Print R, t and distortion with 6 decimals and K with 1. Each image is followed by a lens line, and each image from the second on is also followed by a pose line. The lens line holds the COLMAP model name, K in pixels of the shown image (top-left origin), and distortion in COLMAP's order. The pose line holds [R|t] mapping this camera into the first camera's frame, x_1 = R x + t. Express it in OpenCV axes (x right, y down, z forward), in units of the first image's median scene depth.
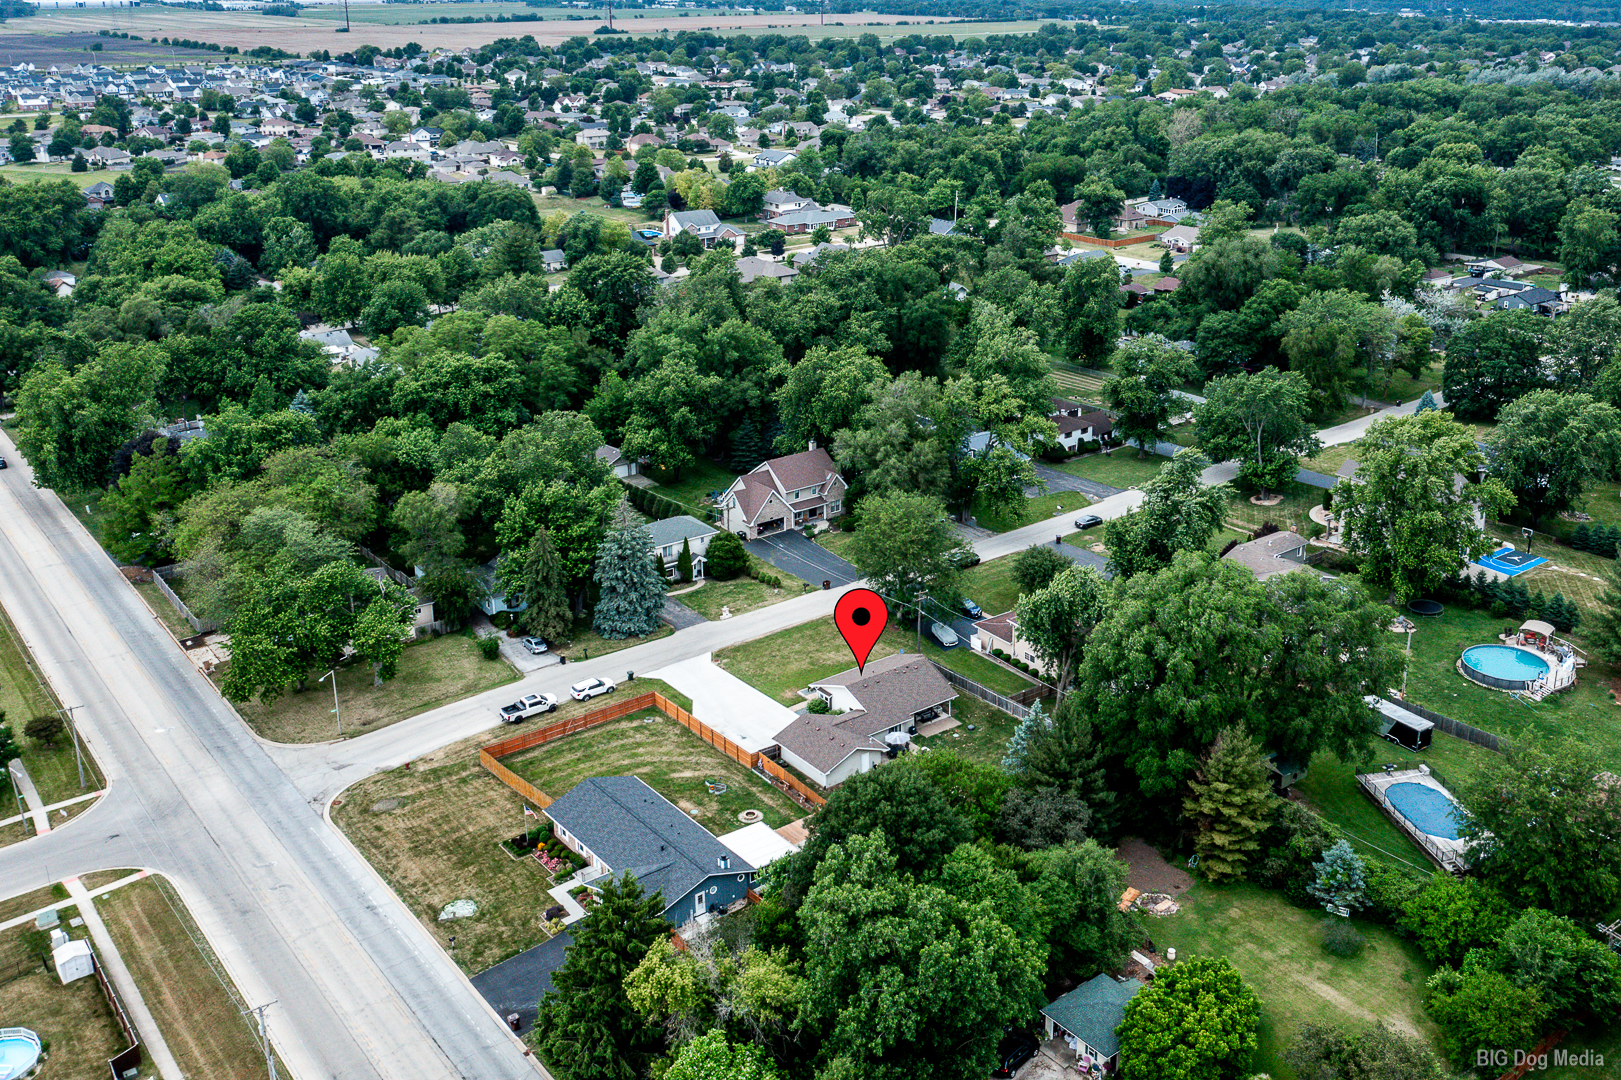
lens RADIAL K [[1286.5, 0, 811.6], [0, 1286.5, 540.9], [0, 0, 1]] dist [0.000475, 0.017032]
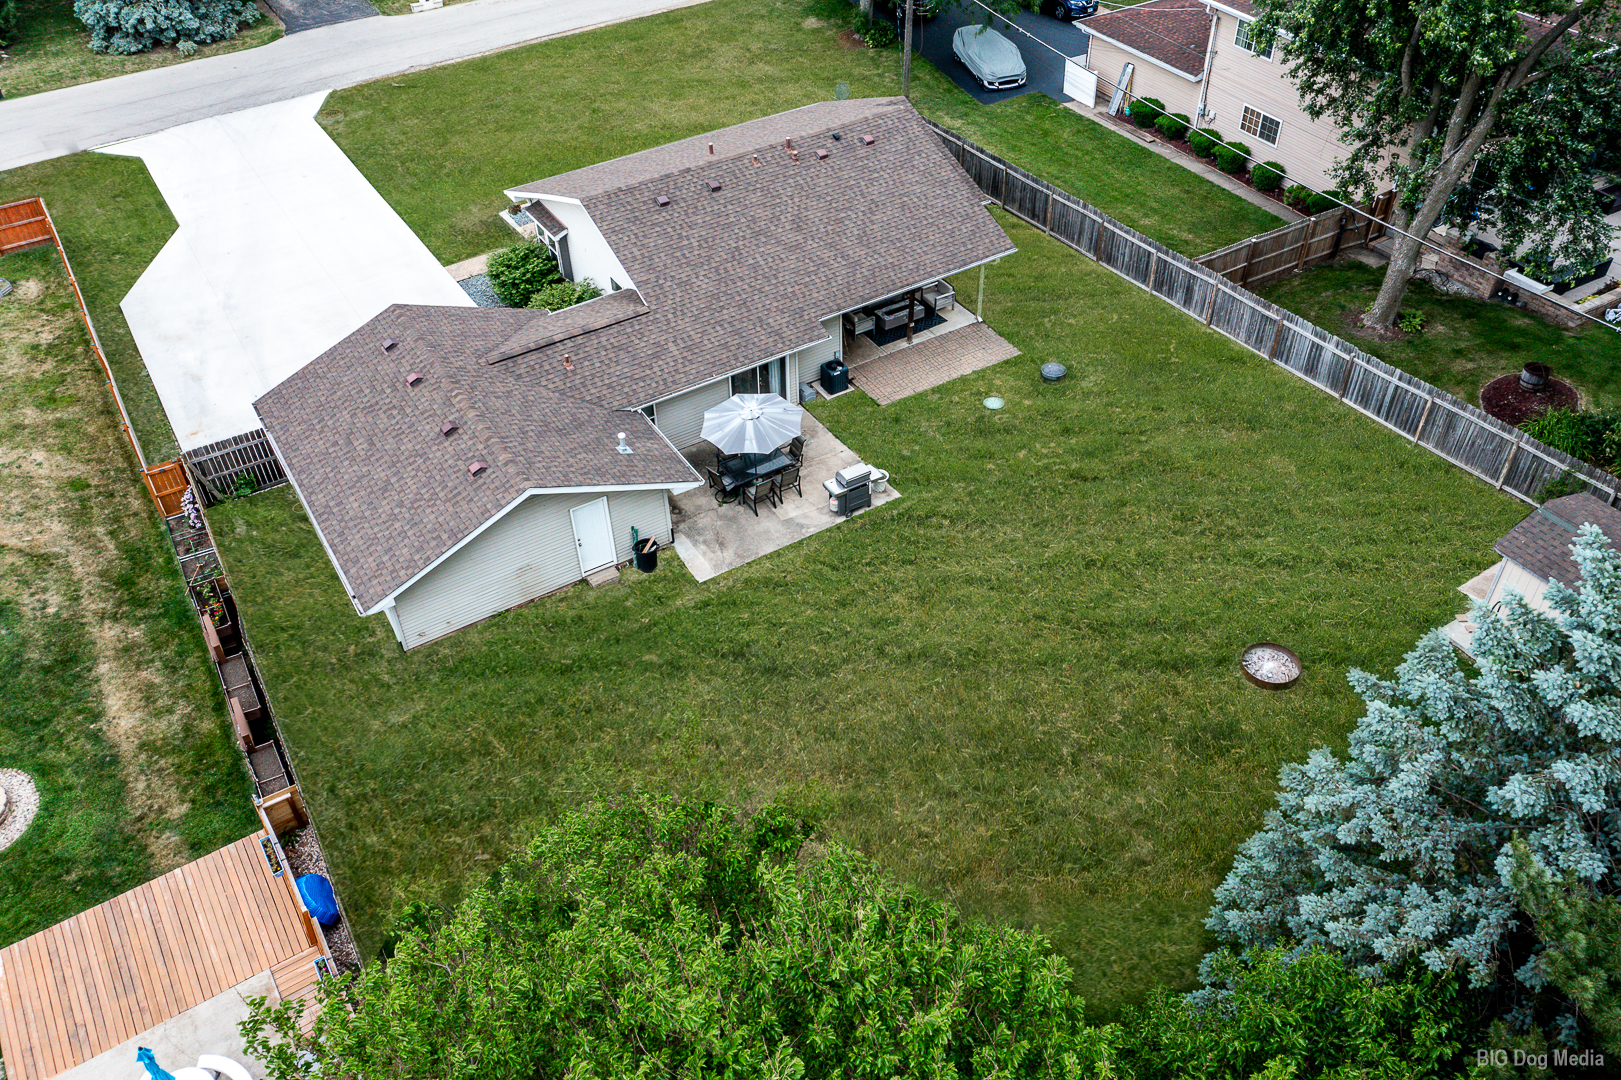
lens RADIAL K [[1286.5, 0, 812.4], [0, 1286.5, 537.8], [0, 0, 1]] dist [0.000475, 0.017032]
pose [[0.998922, 0.040670, -0.022384, 0.077691], [-0.029988, 0.933375, 0.357646, 0.079166], [0.035438, -0.356590, 0.933589, 0.705278]]
